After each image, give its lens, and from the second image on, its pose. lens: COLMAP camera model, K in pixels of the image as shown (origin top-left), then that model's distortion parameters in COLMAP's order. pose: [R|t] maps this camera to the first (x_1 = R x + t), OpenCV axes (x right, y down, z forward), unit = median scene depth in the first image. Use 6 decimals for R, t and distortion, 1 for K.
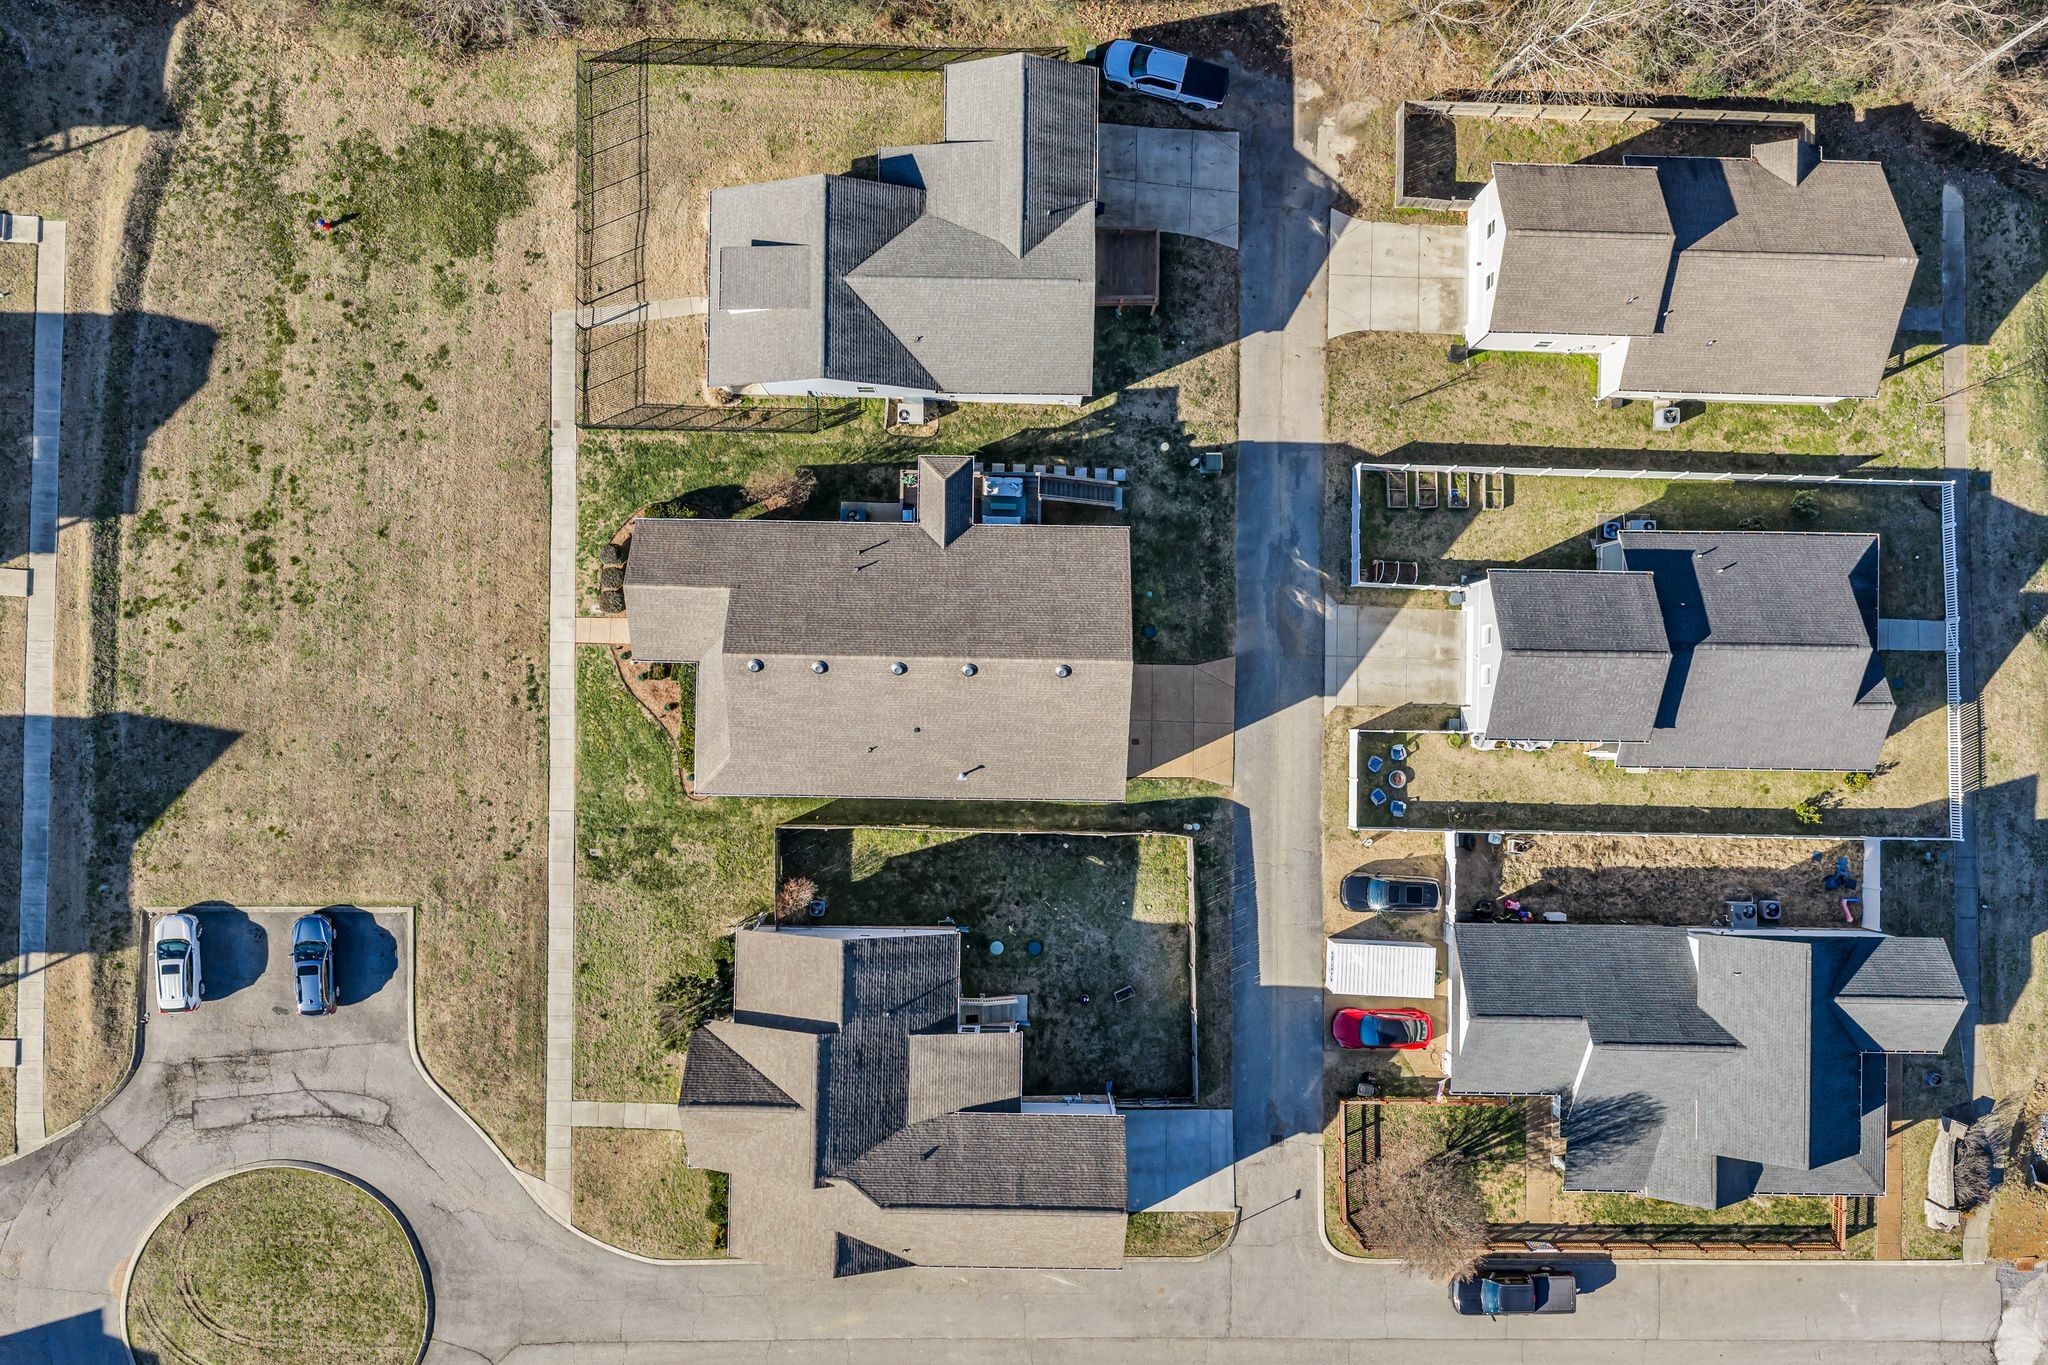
lens RADIAL K [[1683.7, 0, 1032.4], [0, 1683.7, 686.9], [0, 0, 1]] dist [0.016997, -0.024941]
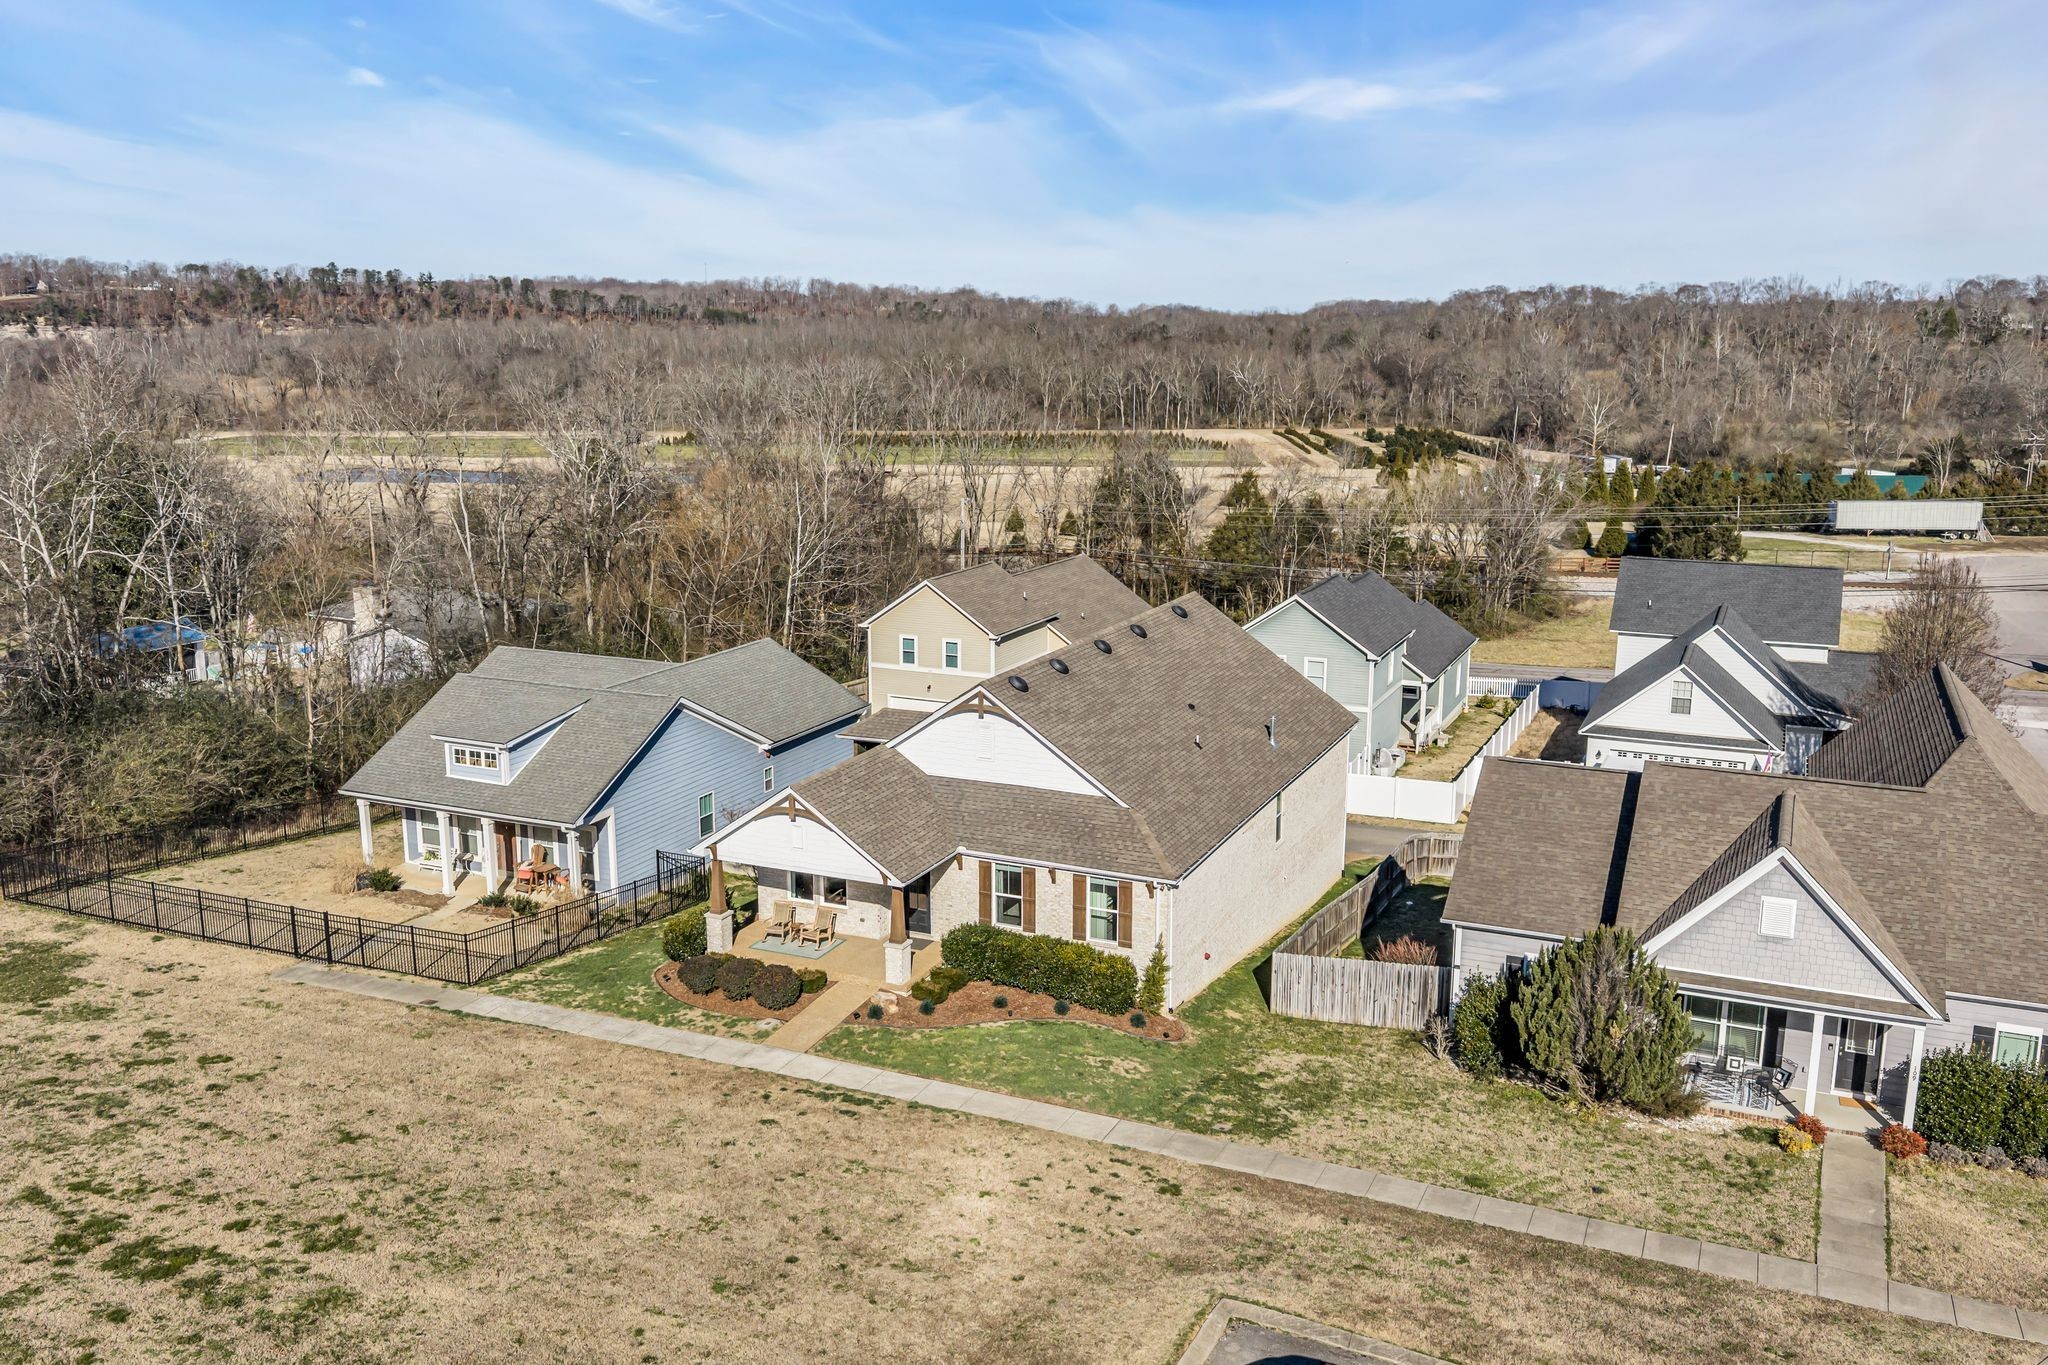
lens RADIAL K [[1683.7, 0, 1032.4], [0, 1683.7, 686.9], [0, 0, 1]] dist [0.016997, -0.024941]
pose [[0.393490, -0.194793, 0.898455, -0.671183], [0.919197, 0.099902, -0.380914, 0.214386], [-0.015558, 0.975744, 0.218363, 0.788255]]
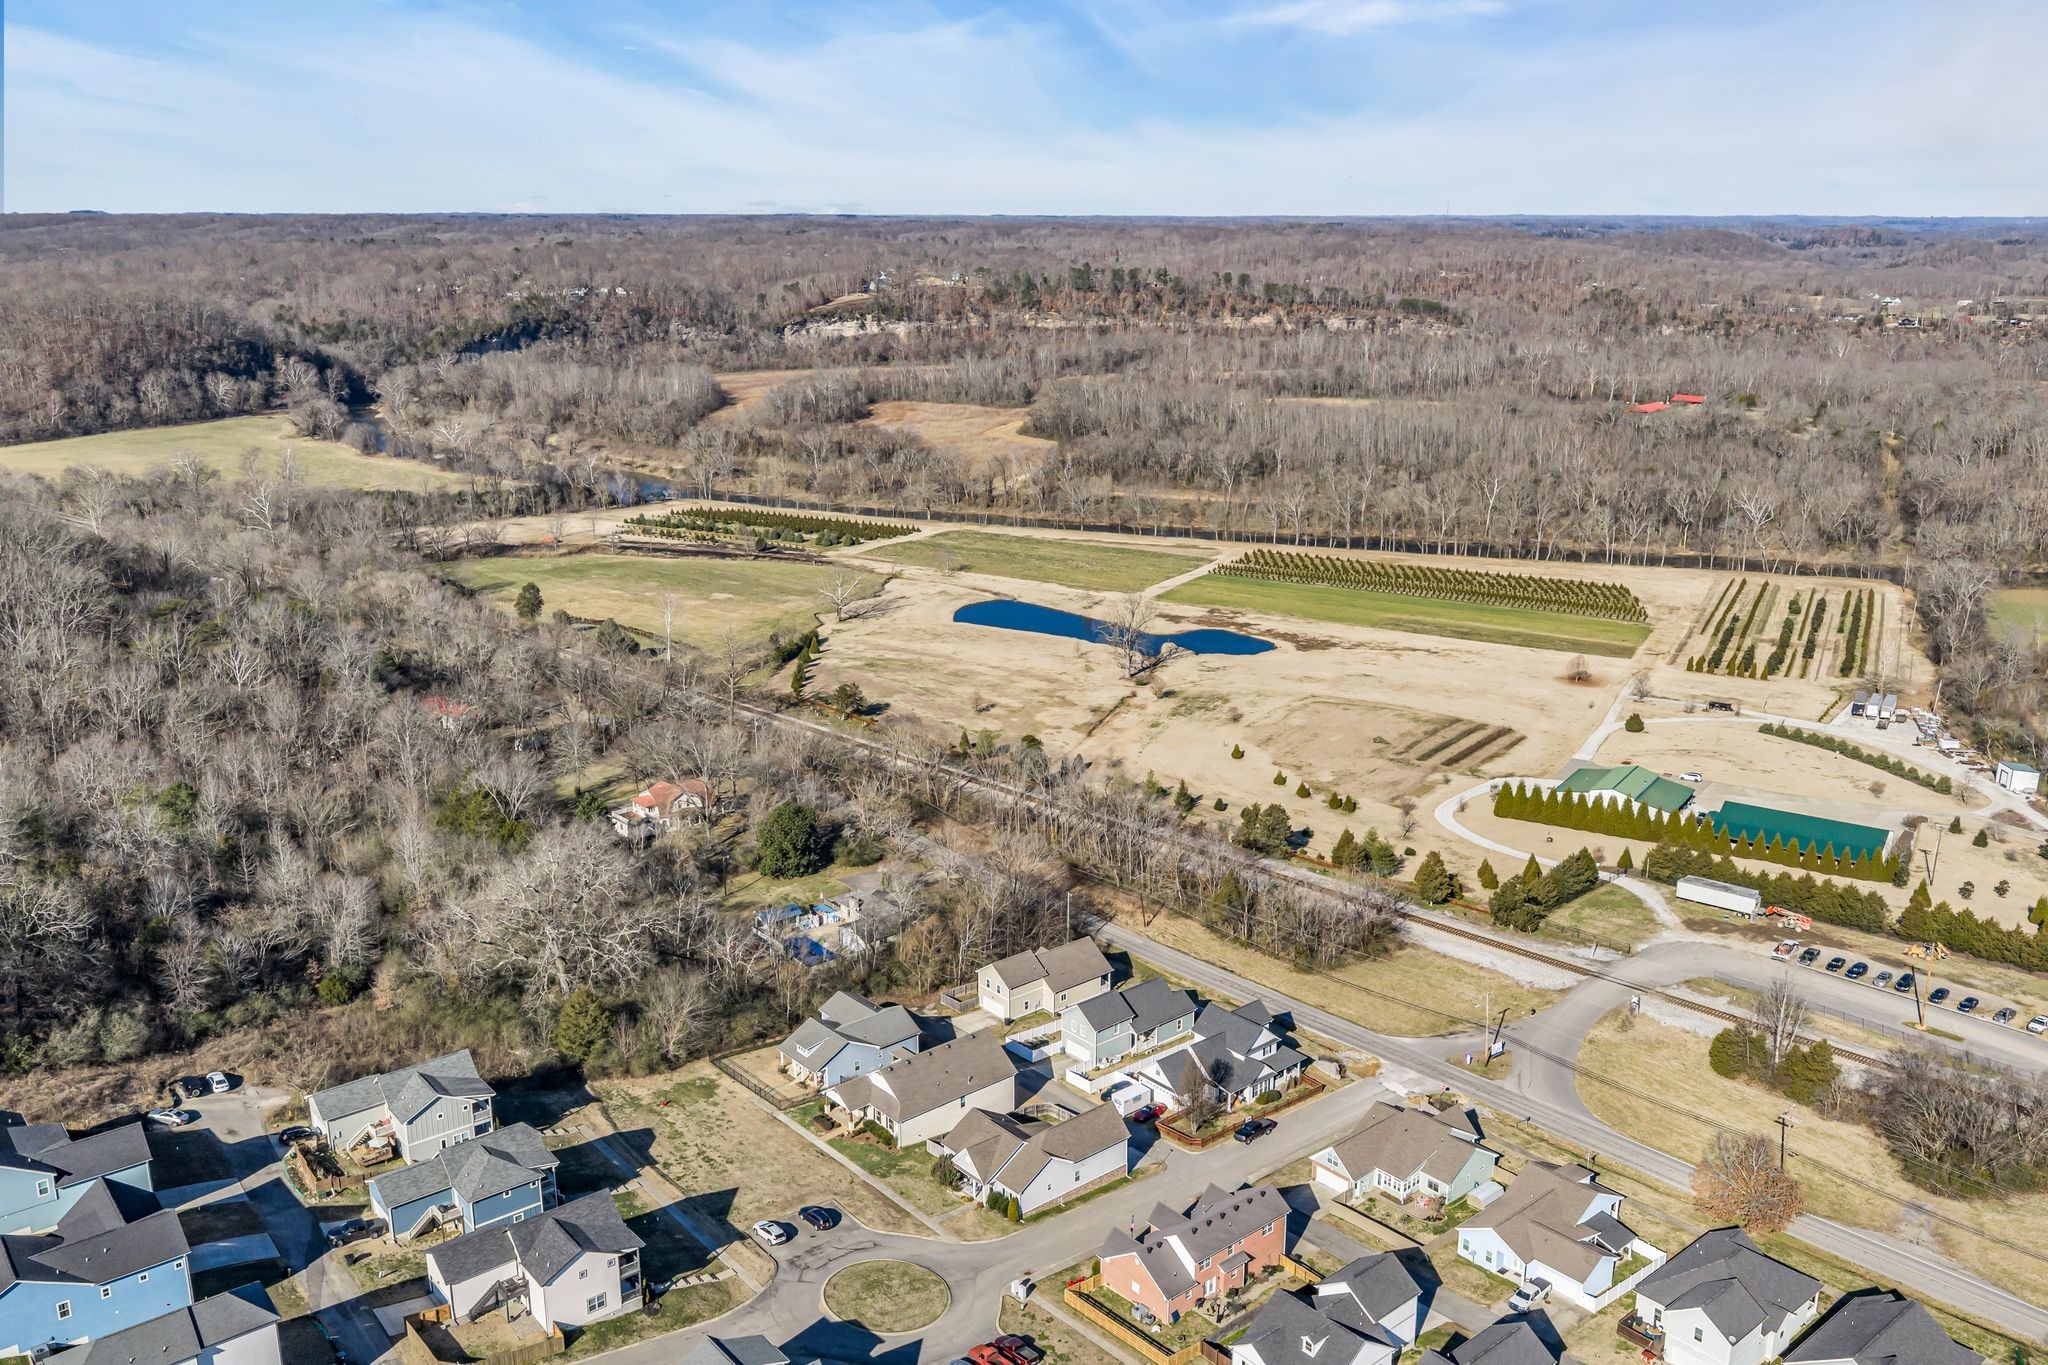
lens RADIAL K [[1683.7, 0, 1032.4], [0, 1683.7, 686.9], [0, 0, 1]] dist [0.016997, -0.024941]
pose [[0.748444, -0.185685, 0.636673, -1.583867], [0.663176, 0.217455, -0.716178, 1.900587], [-0.005464, 0.958245, 0.285895, -0.431688]]
